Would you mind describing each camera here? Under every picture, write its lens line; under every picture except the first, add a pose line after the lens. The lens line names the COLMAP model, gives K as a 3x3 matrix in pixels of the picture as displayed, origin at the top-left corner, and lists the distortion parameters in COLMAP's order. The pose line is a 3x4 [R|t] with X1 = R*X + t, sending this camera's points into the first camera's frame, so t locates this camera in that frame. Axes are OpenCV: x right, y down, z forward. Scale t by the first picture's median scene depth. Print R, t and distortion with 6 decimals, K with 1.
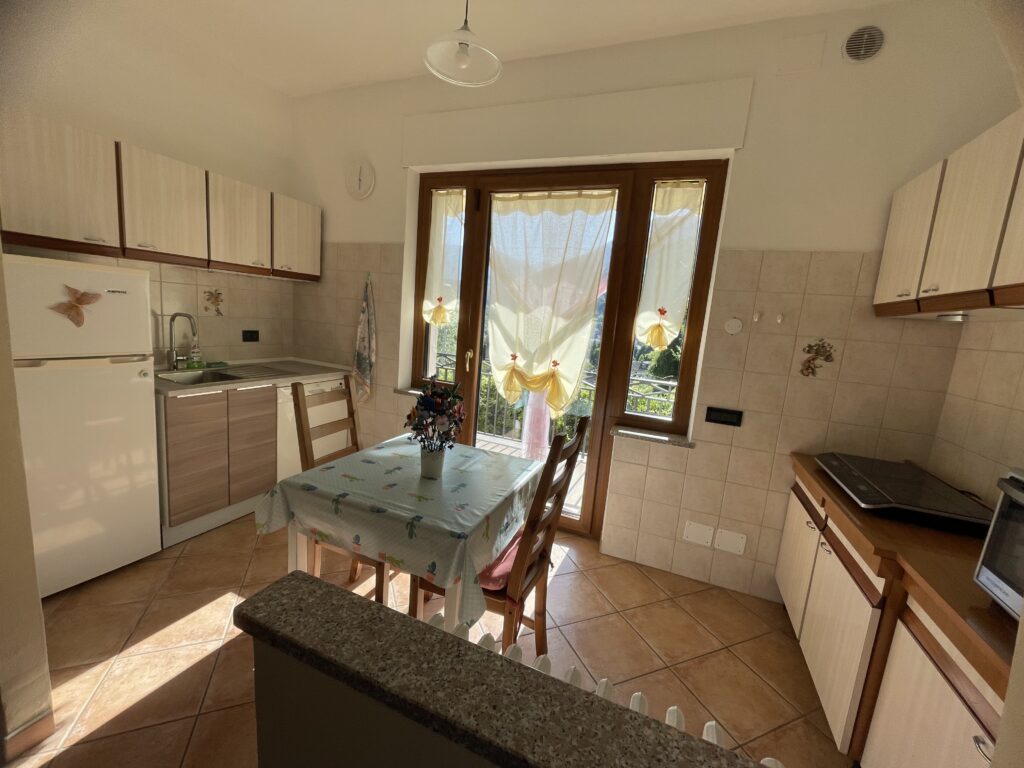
lens RADIAL K [[412.7, 0, 513.3], [0, 412.7, 380.6], [0, 0, 1]] dist [-0.001705, -0.000230]
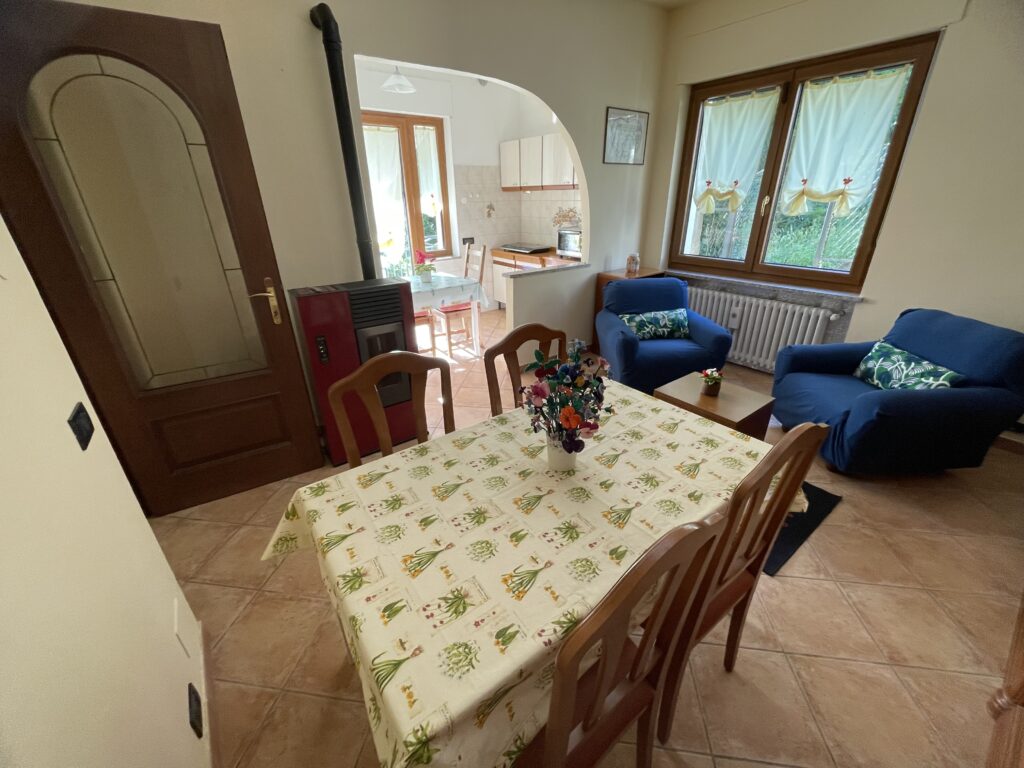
lens RADIAL K [[412.7, 0, 513.3], [0, 412.7, 380.6], [0, 0, 1]] dist [-0.001705, -0.000230]
pose [[0.504020, -0.434547, 0.746413, -1.140308], [0.187945, 0.898685, 0.396285, -0.064858], [-0.842995, -0.059451, 0.534626, -0.416443]]
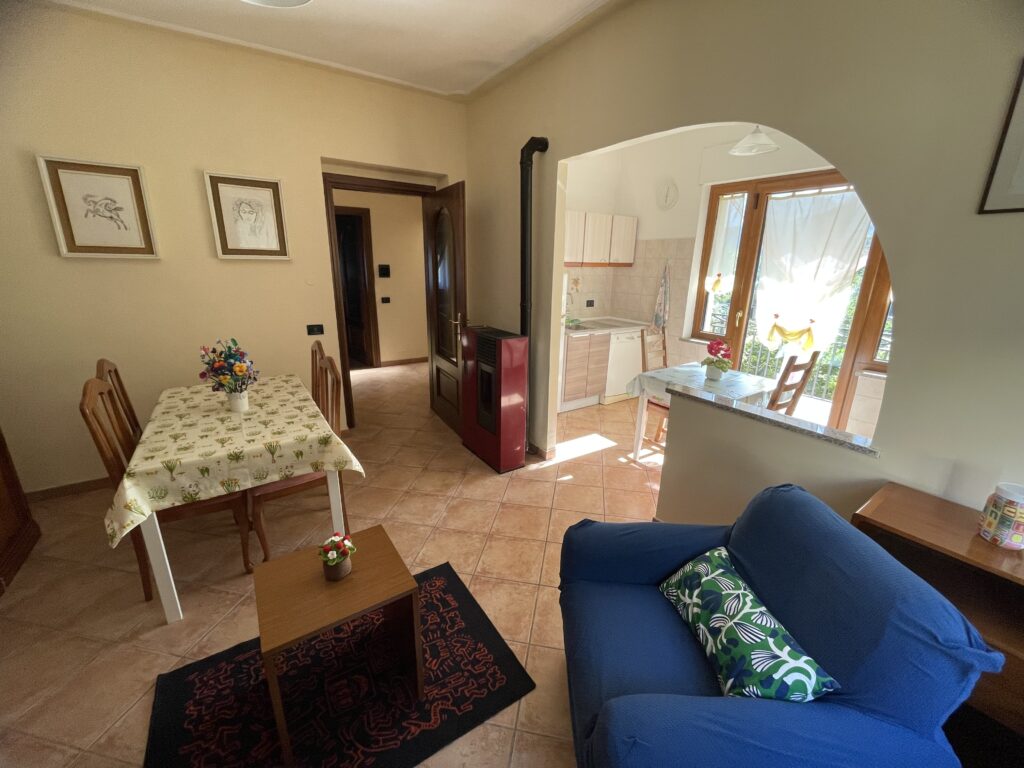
lens RADIAL K [[412.7, 0, 513.3], [0, 412.7, 380.6], [0, 0, 1]] dist [-0.001705, -0.000230]
pose [[0.833192, 0.083777, -0.546601, 0.037707], [-0.031544, 0.994048, 0.104274, 0.037975], [0.552084, -0.069638, 0.830876, -0.598751]]
